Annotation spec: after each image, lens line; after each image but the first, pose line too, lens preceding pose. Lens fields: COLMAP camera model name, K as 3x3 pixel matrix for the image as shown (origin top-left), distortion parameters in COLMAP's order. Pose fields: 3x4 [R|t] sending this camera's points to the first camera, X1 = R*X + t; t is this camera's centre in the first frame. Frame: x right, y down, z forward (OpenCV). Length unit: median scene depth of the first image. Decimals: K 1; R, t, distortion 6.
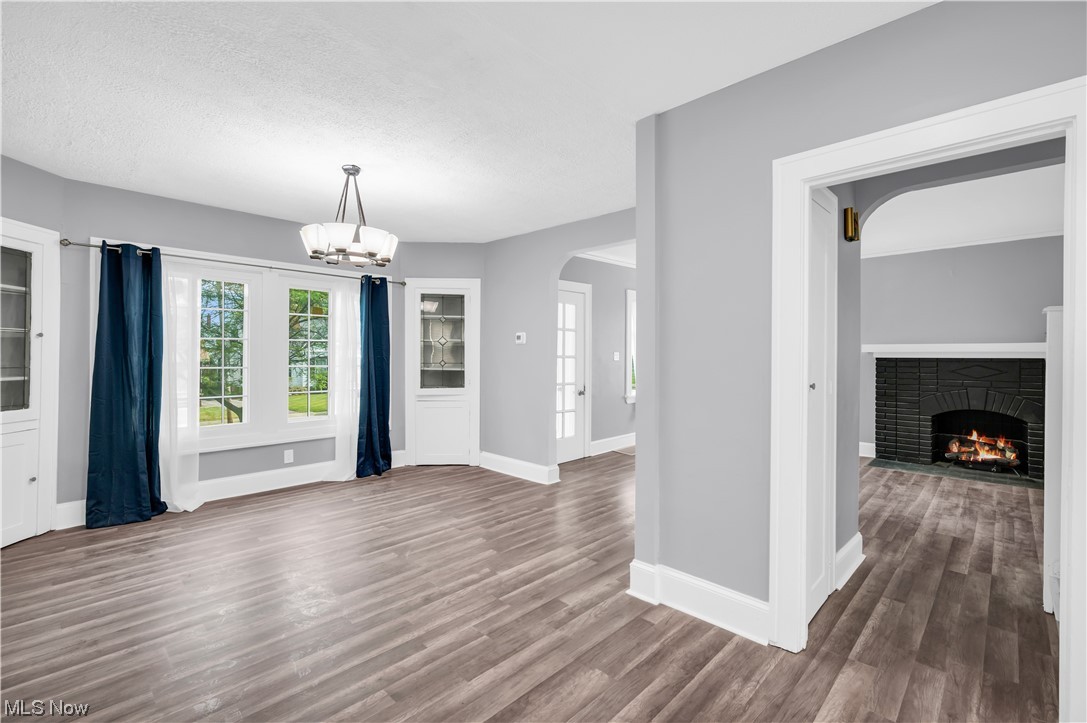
lens RADIAL K [[477.7, 0, 552.4], [0, 477.7, 358.1], [0, 0, 1]] dist [-0.004196, -0.000115]
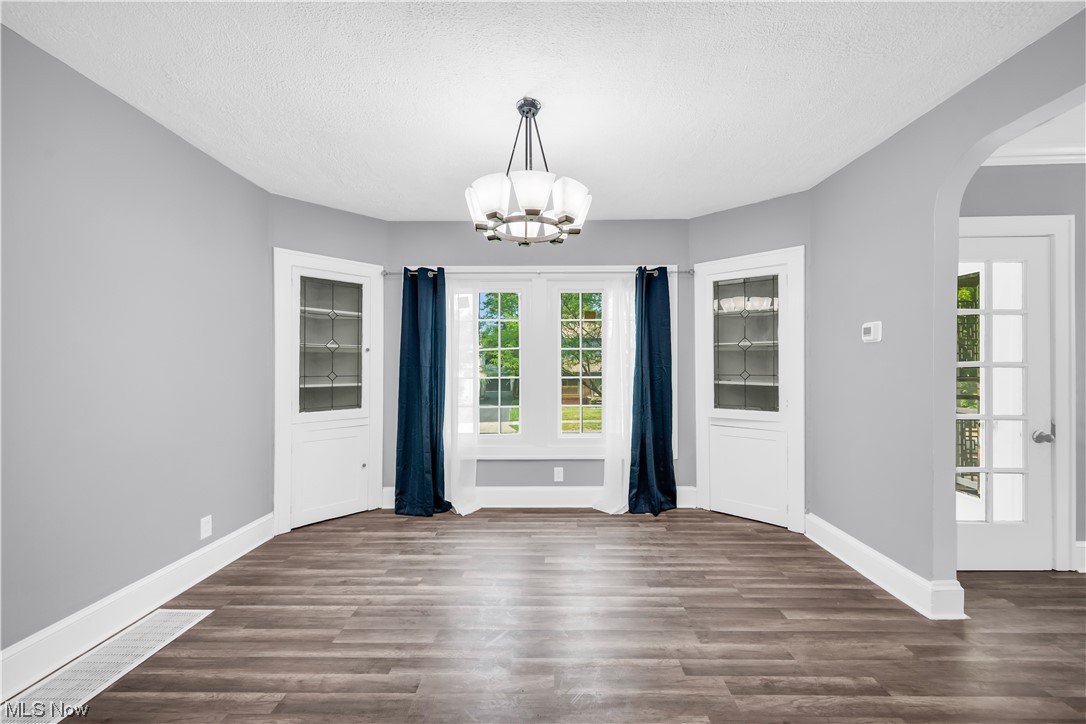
lens RADIAL K [[445.3, 0, 538.9], [0, 445.3, 364.8], [0, 0, 1]] dist [0.002647, -0.001241]
pose [[0.677912, -0.008494, -0.735094, 0.064020], [0.000975, 0.999943, -0.010654, 0.002595], [0.735142, 0.006506, 0.677881, 0.414780]]
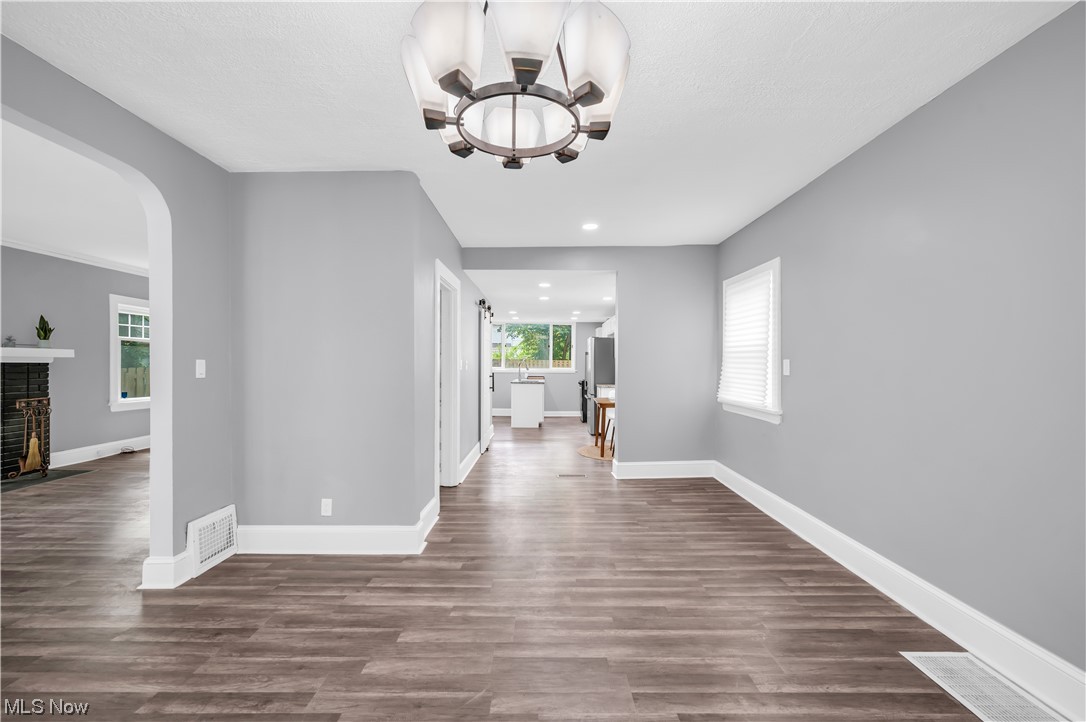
lens RADIAL K [[445.3, 0, 544.6], [0, 445.3, 364.0], [0, 0, 1]] dist [0.002647, -0.001241]
pose [[-0.689754, -0.004954, 0.724027, -0.537587], [-0.003231, 0.999988, 0.003765, -0.003308], [-0.724036, 0.000257, -0.689762, 0.935048]]
